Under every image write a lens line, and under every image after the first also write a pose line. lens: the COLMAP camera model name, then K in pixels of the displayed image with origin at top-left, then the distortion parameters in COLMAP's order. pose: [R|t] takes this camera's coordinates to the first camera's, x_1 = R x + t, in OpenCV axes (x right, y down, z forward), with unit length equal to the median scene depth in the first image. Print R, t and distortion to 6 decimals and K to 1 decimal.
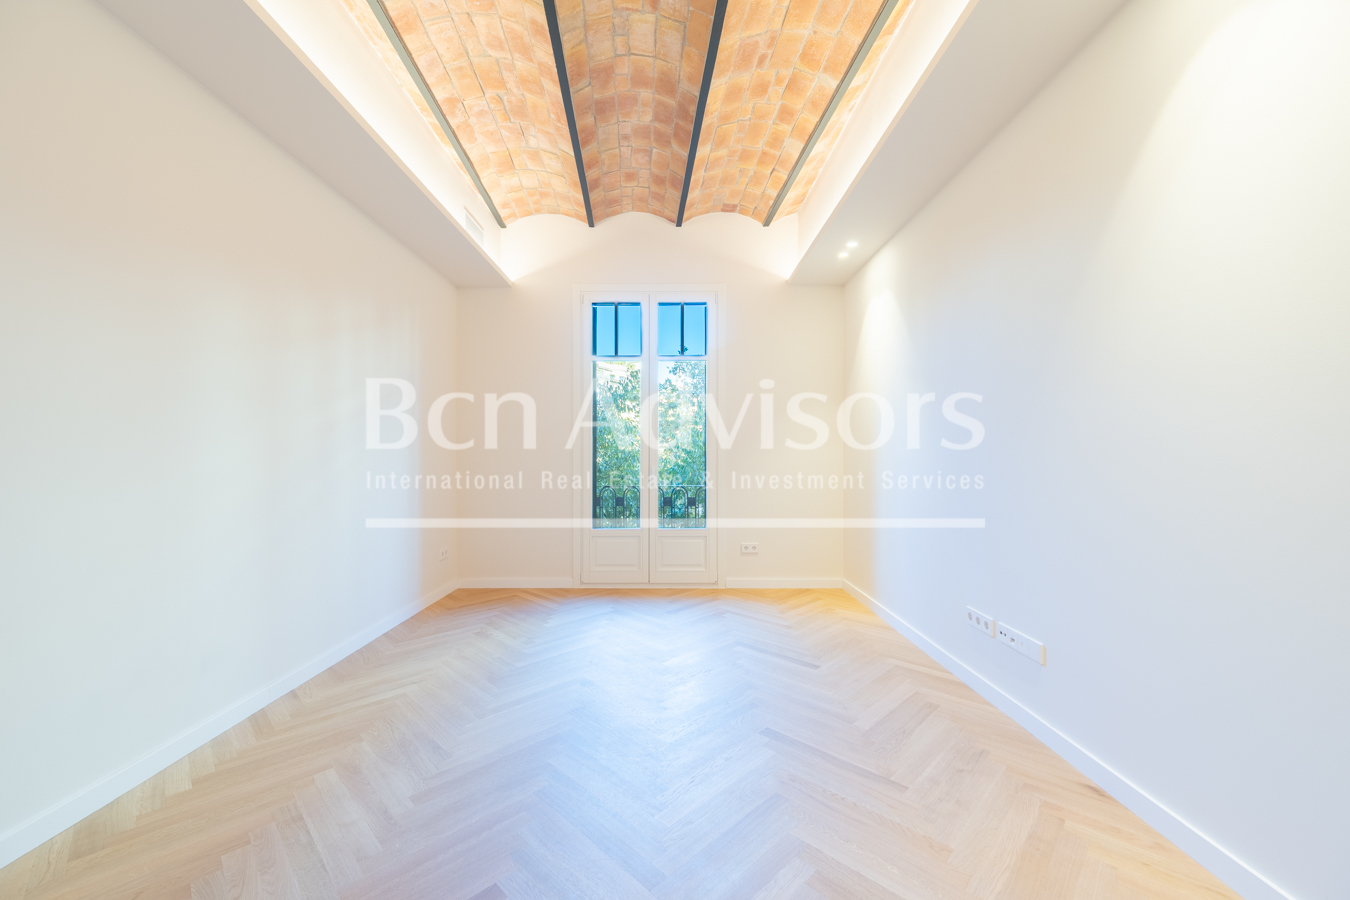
lens RADIAL K [[522.4, 0, 663.7], [0, 522.4, 451.1], [0, 0, 1]] dist [0.000356, 0.000023]
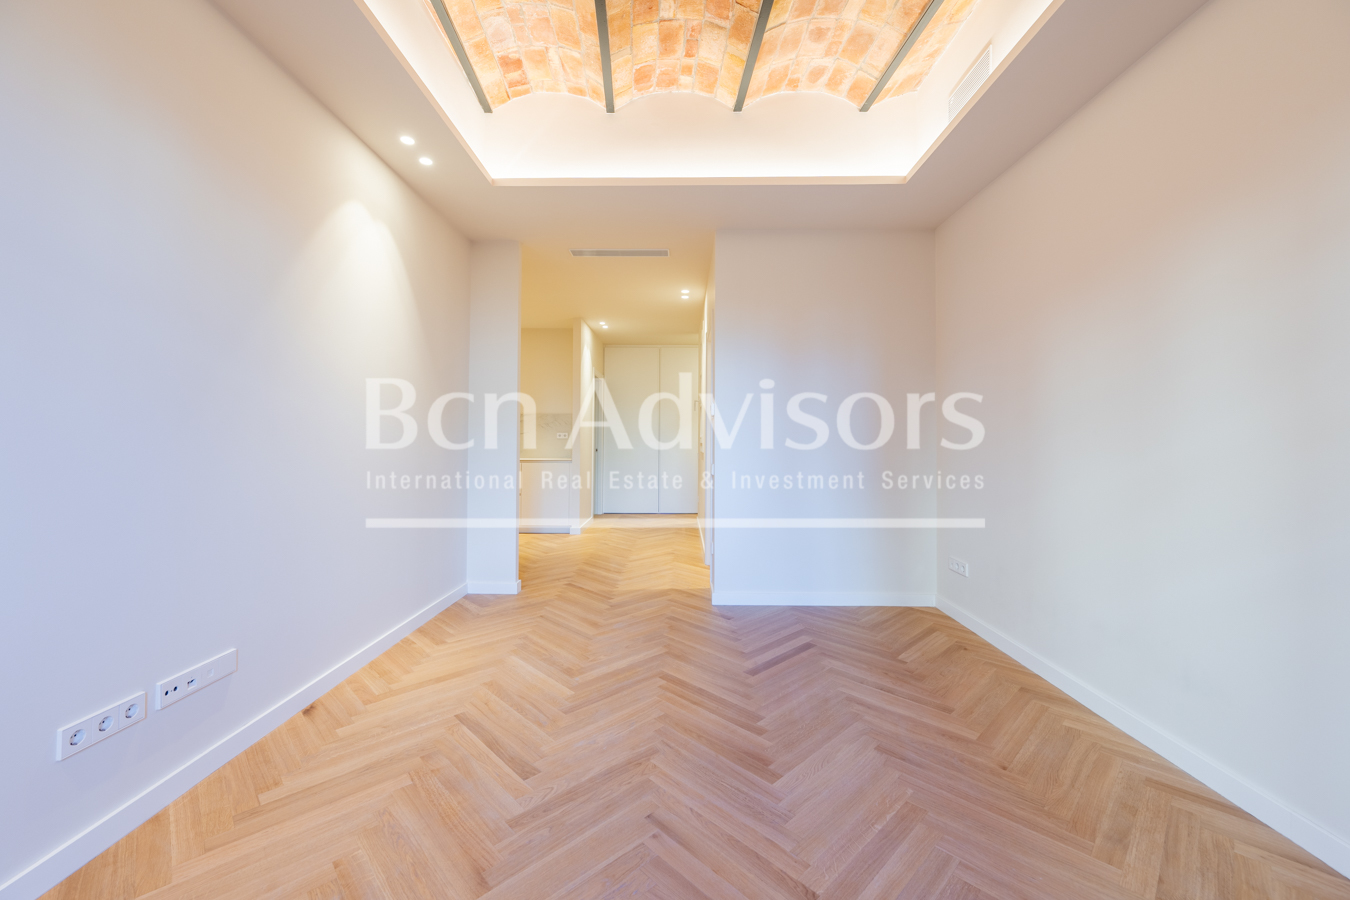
lens RADIAL K [[529.7, 0, 675.0], [0, 529.7, 450.0], [0, 0, 1]] dist [0.000528, 0.000202]
pose [[-1.000000, -0.000315, -0.000212, -0.018089], [-0.000317, 0.999974, 0.007257, 0.012005], [0.000210, 0.007257, -0.999974, 1.059759]]
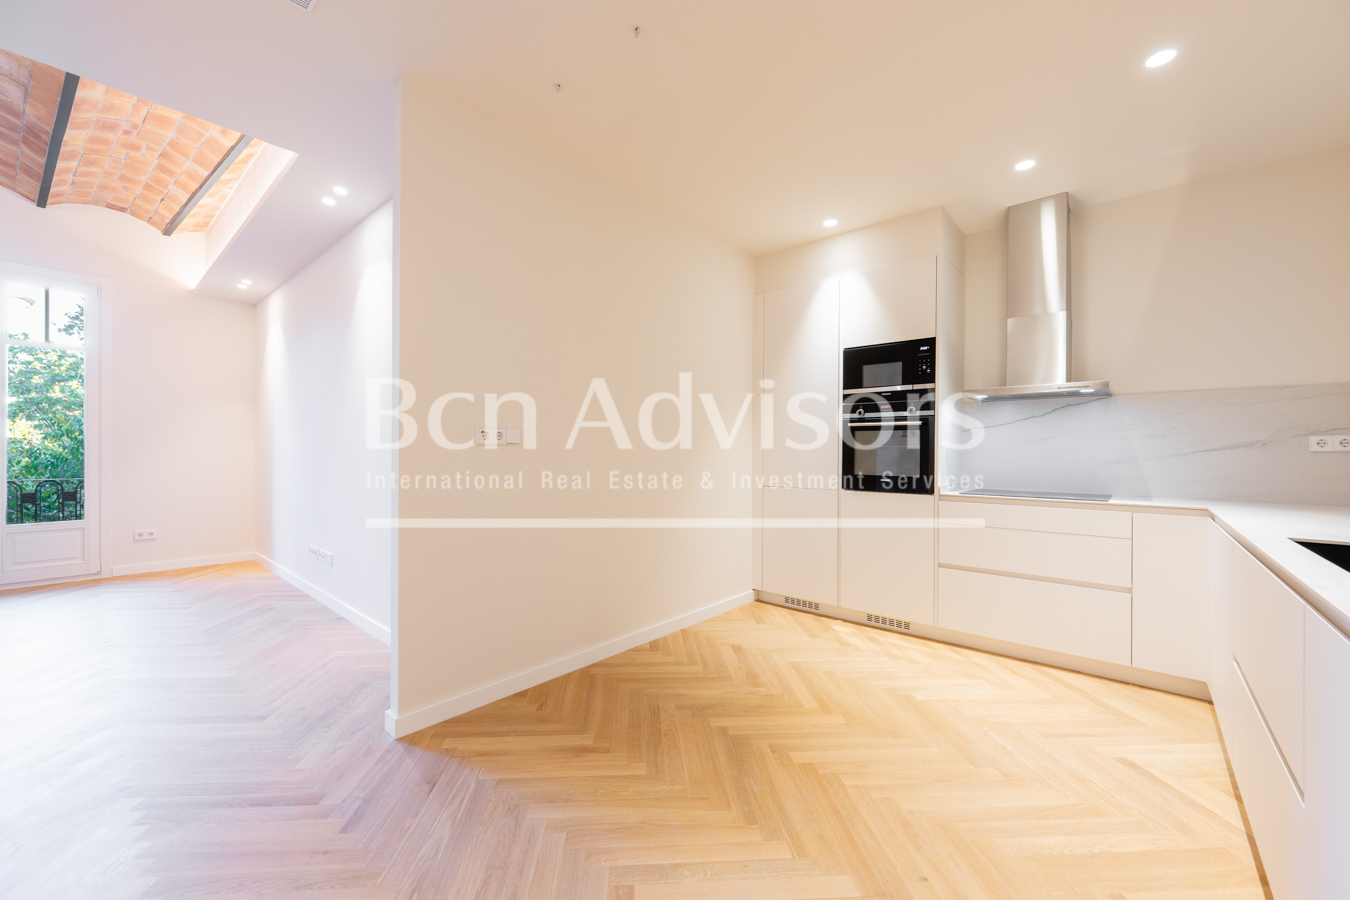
lens RADIAL K [[528.9, 0, 671.9], [0, 528.9, 452.2], [0, 0, 1]] dist [-0.002777, 0.000344]
pose [[0.652689, 0.001598, 0.757625, 0.060219], [-0.015664, 0.999812, 0.011386, -0.012297], [-0.757464, -0.019299, 0.652591, -0.592069]]
